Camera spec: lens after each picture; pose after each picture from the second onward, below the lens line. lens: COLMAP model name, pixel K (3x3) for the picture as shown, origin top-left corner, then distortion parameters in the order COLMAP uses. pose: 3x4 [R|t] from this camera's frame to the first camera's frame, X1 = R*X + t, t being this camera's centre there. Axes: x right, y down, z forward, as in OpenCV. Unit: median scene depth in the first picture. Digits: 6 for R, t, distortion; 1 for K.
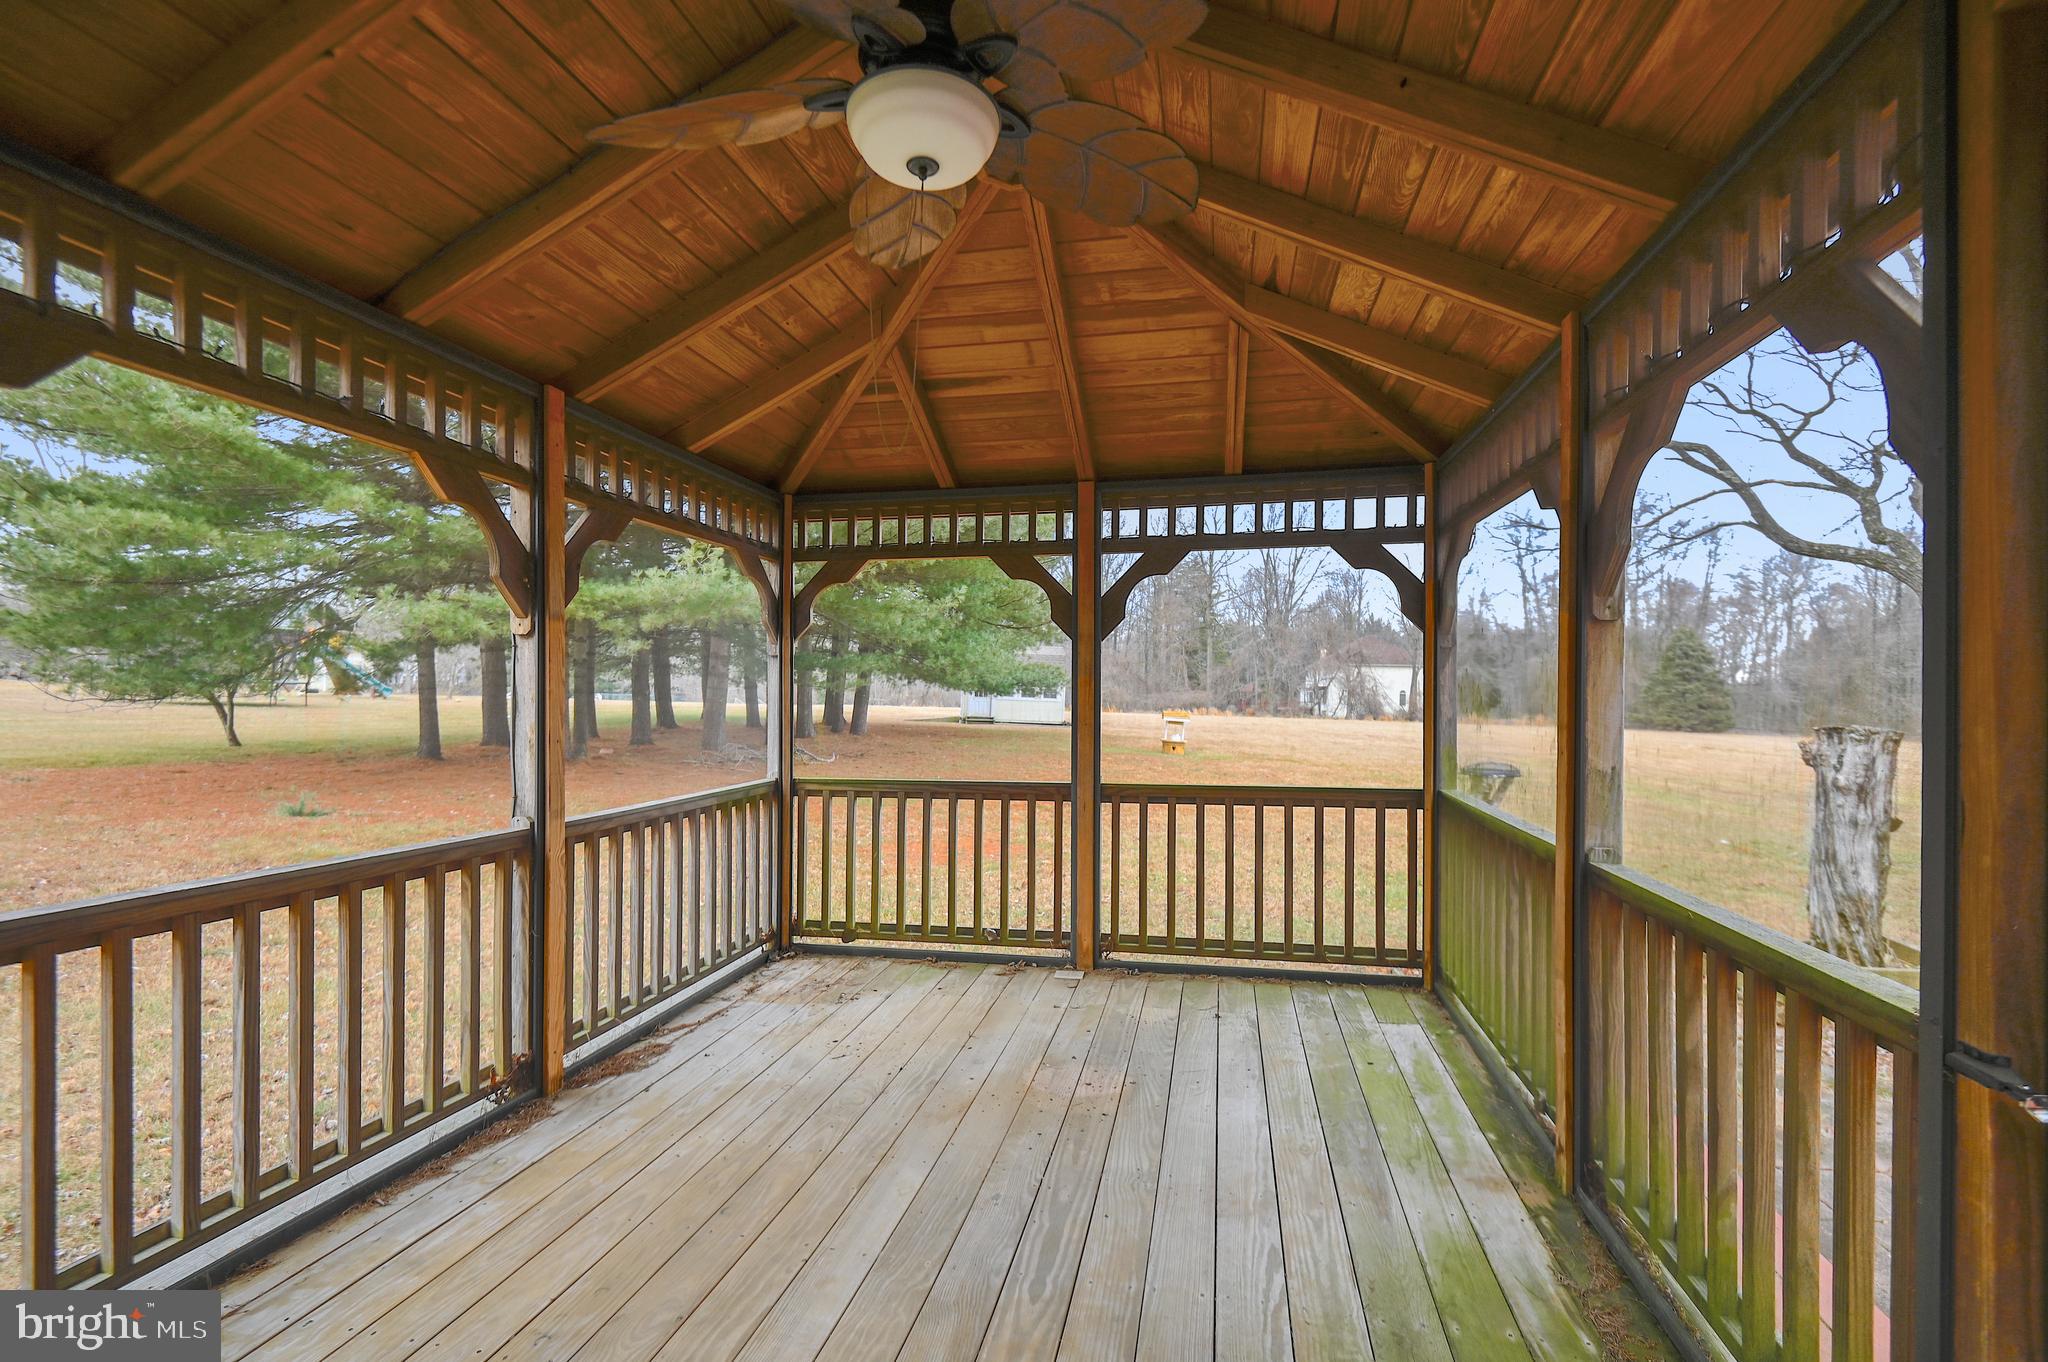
lens RADIAL K [[944.1, 0, 1040.3], [0, 944.1, 696.4], [0, 0, 1]] dist [0.024848, -0.000327]
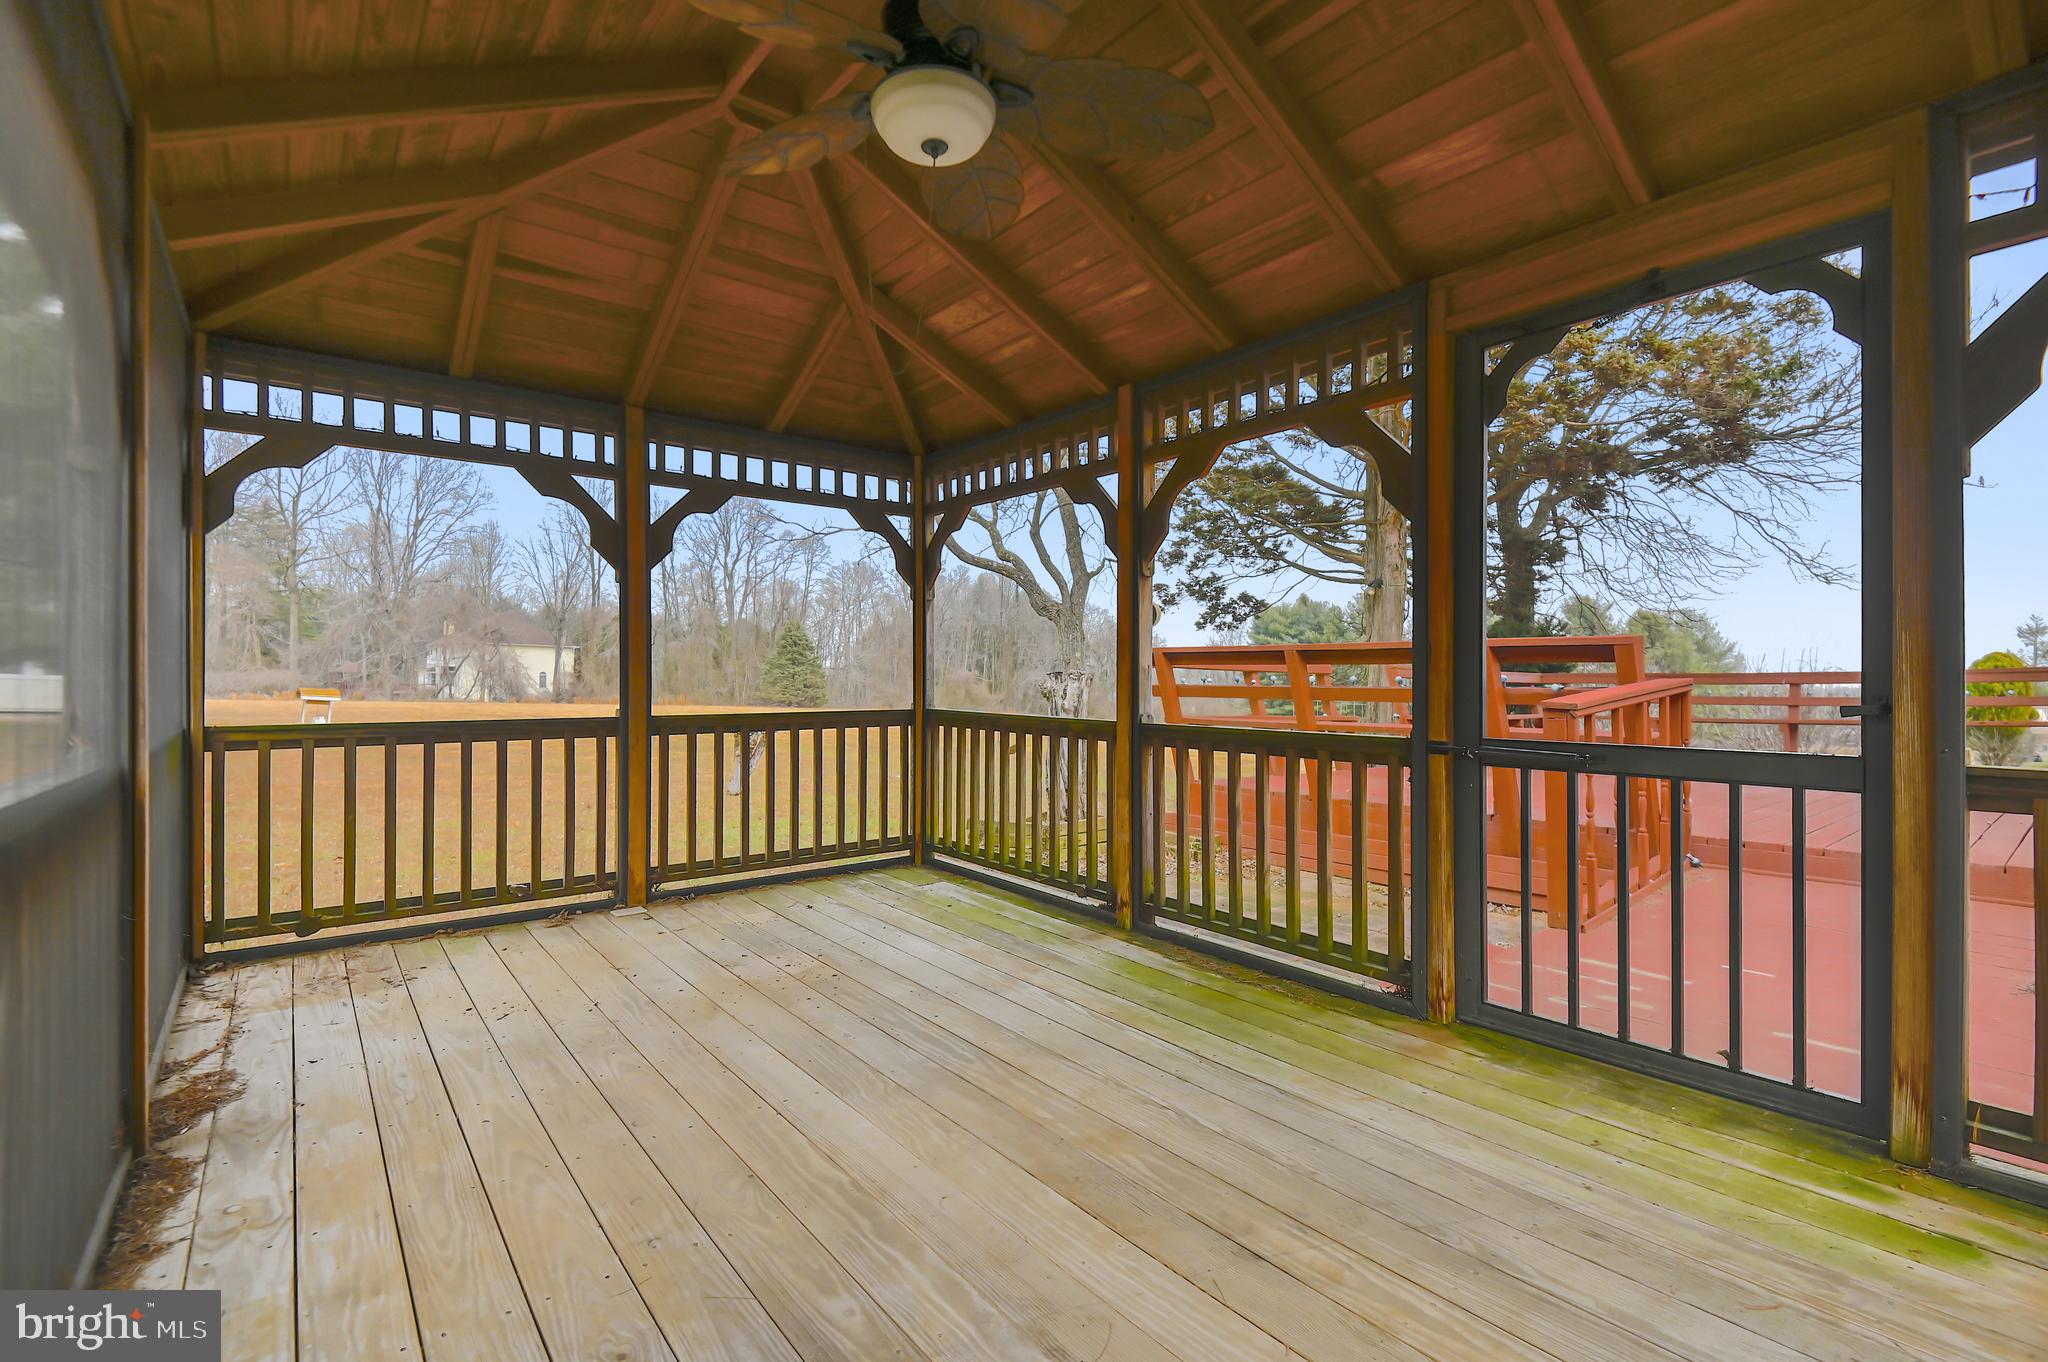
lens RADIAL K [[930.6, 0, 1024.9], [0, 930.6, 691.3], [0, 0, 1]] dist [0.035885, -0.022899]
pose [[0.659715, -0.009744, 0.751453, -0.415090], [0.000155, 0.999918, 0.012830, 0.052952], [-0.751516, -0.008347, 0.659662, 0.052335]]
